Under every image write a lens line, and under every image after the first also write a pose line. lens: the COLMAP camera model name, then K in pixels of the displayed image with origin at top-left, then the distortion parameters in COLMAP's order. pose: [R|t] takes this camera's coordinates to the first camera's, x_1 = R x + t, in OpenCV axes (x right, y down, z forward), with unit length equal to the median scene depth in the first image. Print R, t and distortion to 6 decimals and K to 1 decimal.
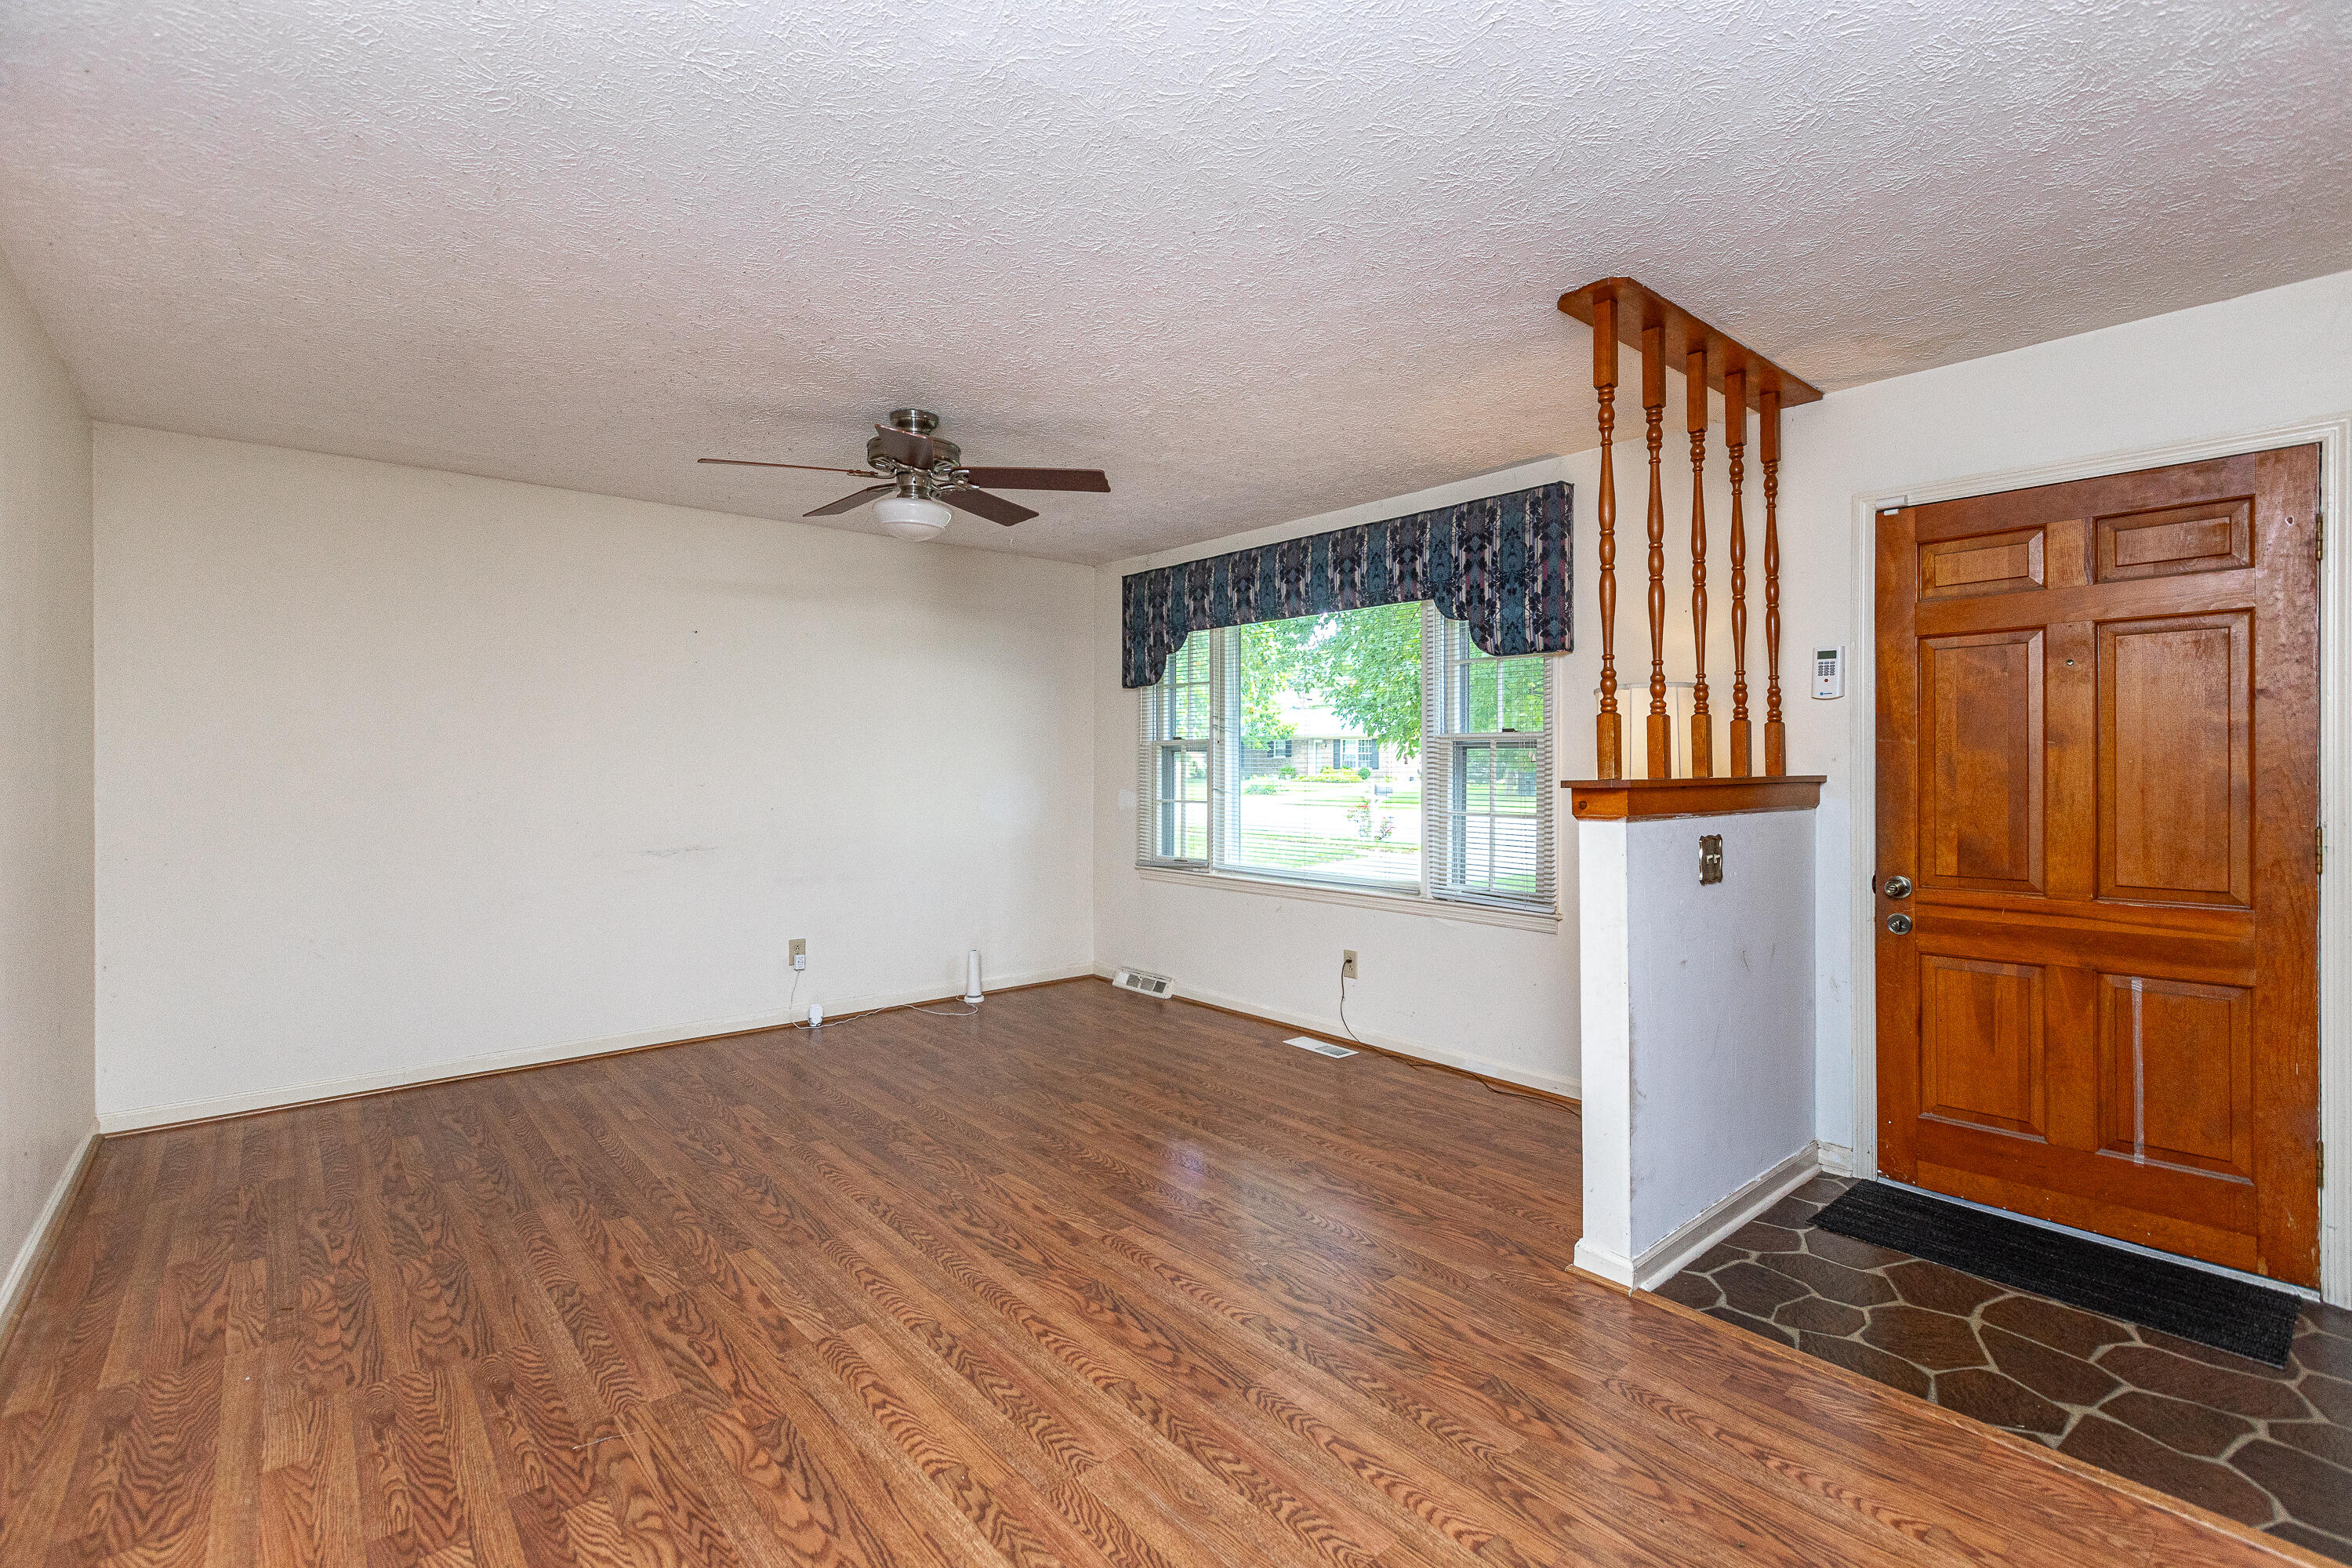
lens RADIAL K [[1061.8, 0, 1171.6], [0, 1061.8, 785.8], [0, 0, 1]] dist [0.001656, -0.000163]
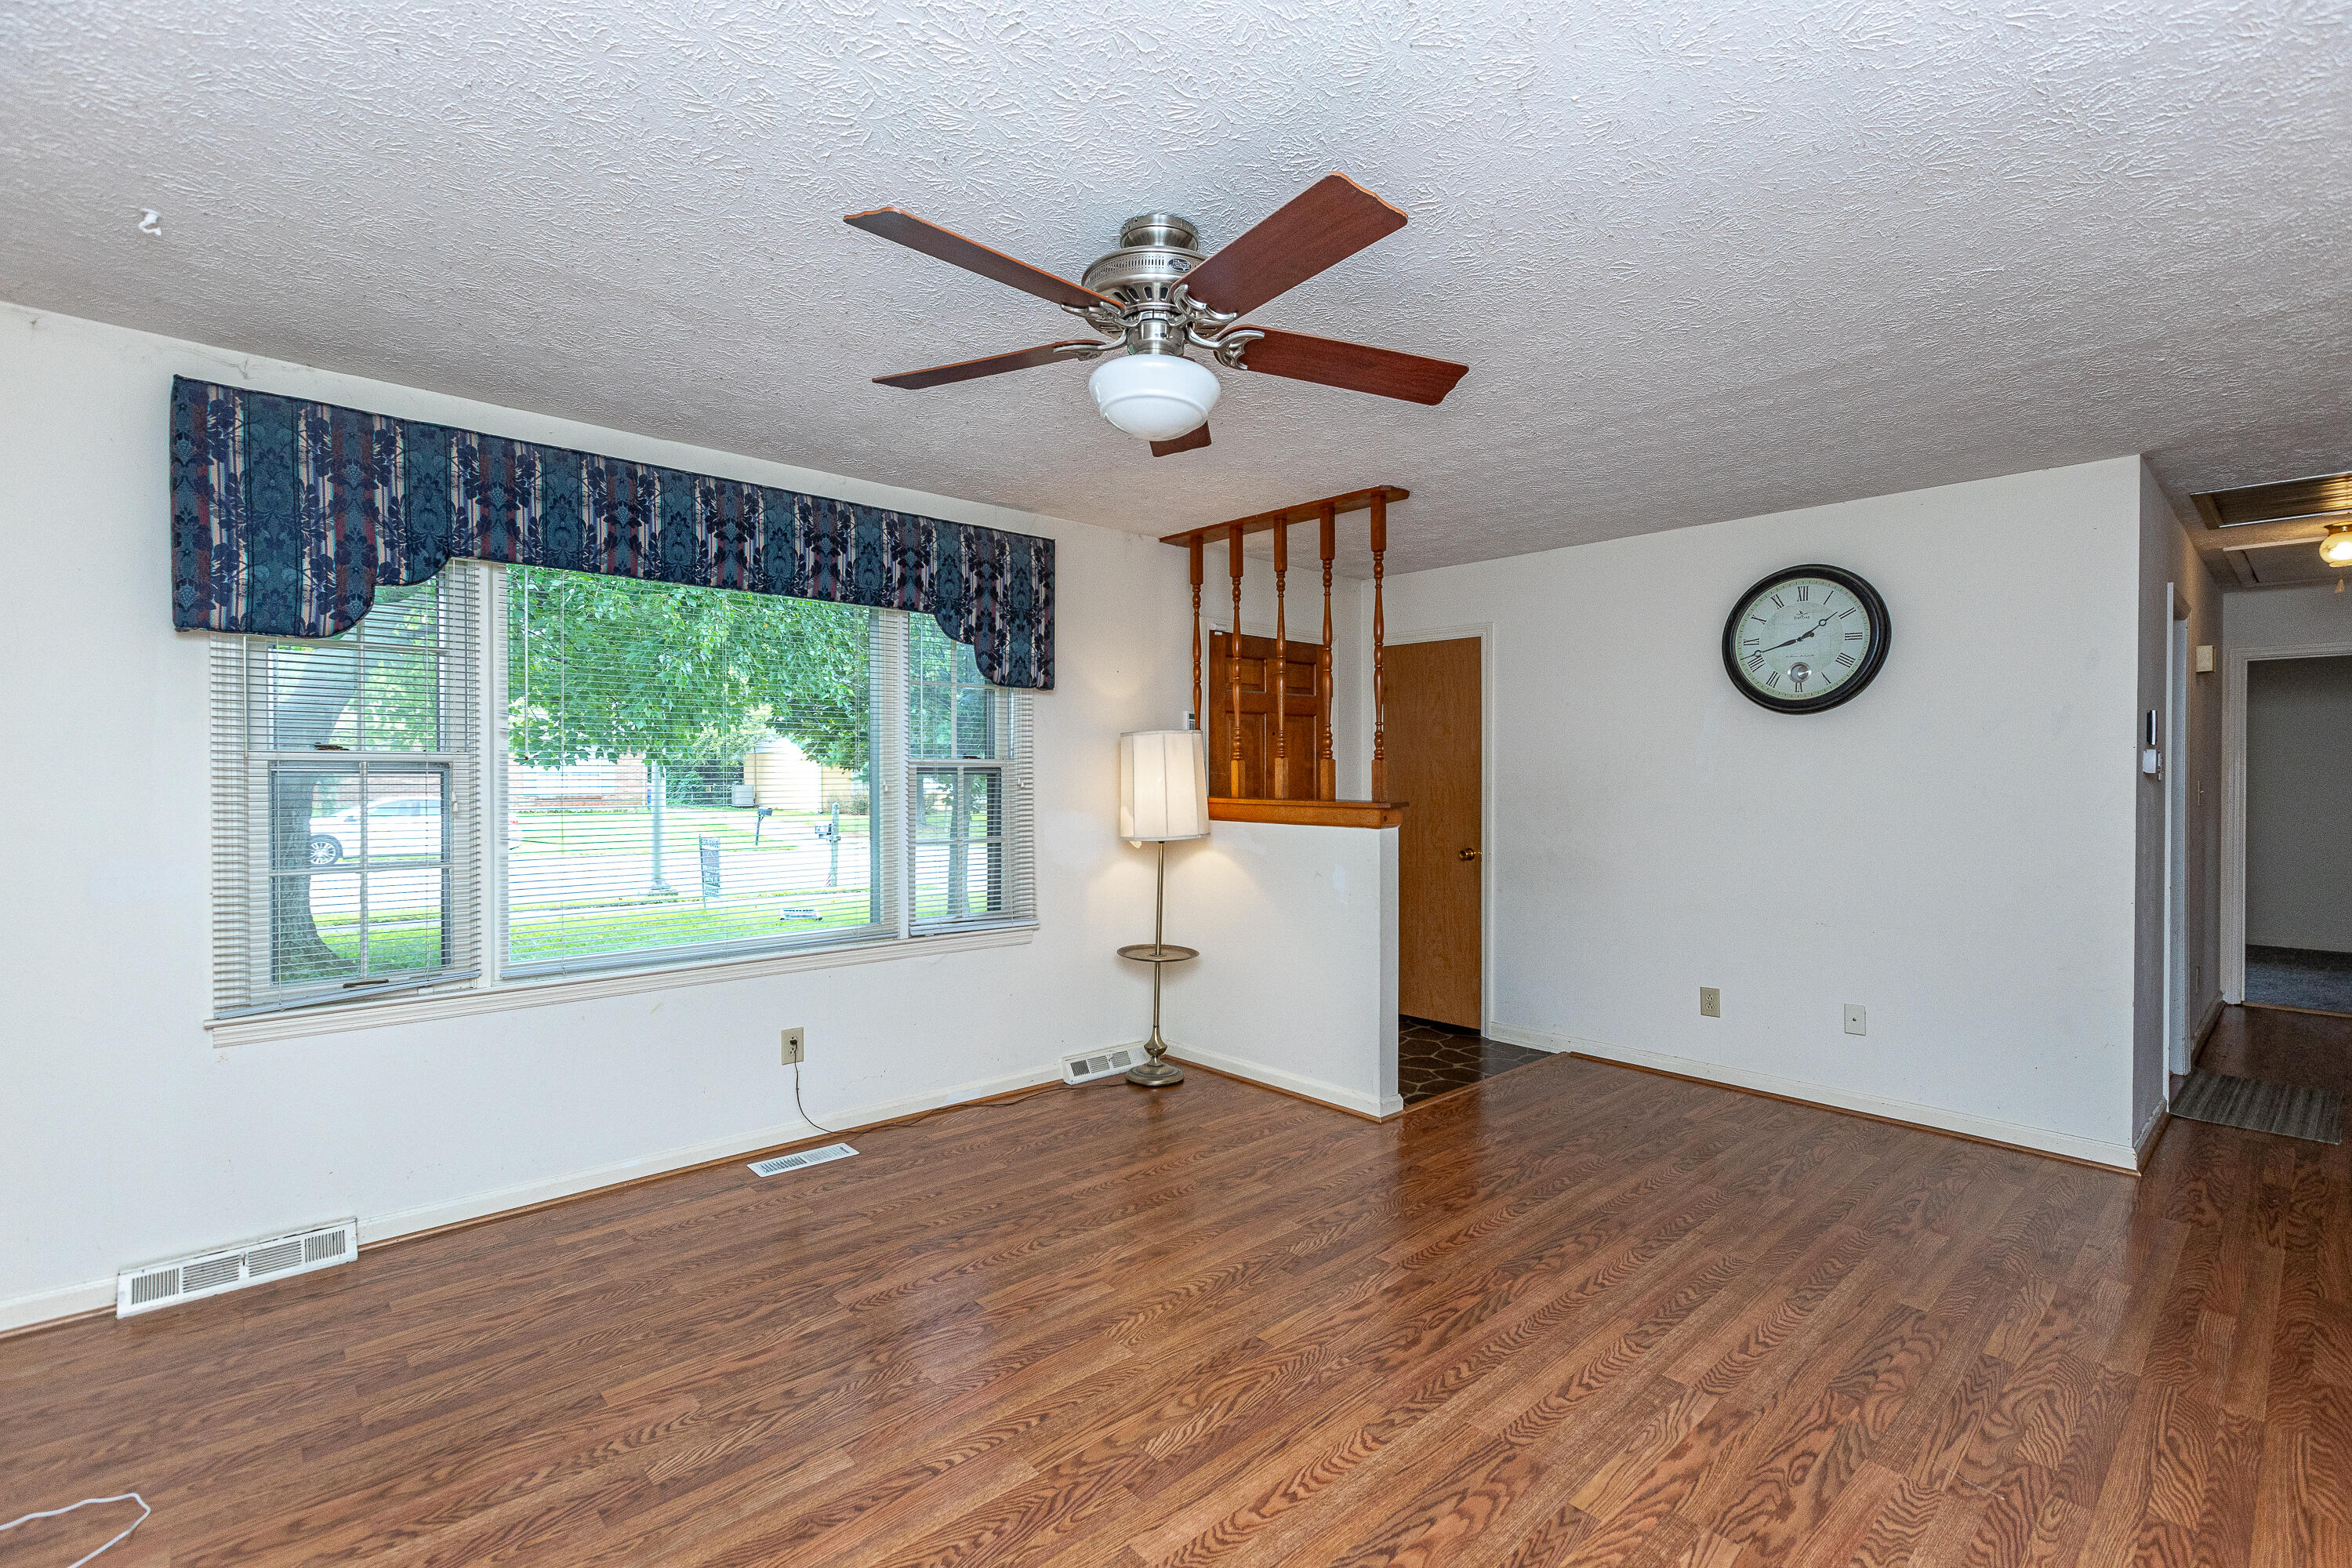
lens RADIAL K [[1061.8, 0, 1171.6], [0, 1061.8, 785.8], [0, 0, 1]] dist [0.001656, -0.000163]
pose [[-0.037861, -0.013603, 0.999190, -0.769914], [0.018614, 0.999724, 0.014316, -0.037793], [-0.999110, 0.019141, -0.037598, 0.913912]]
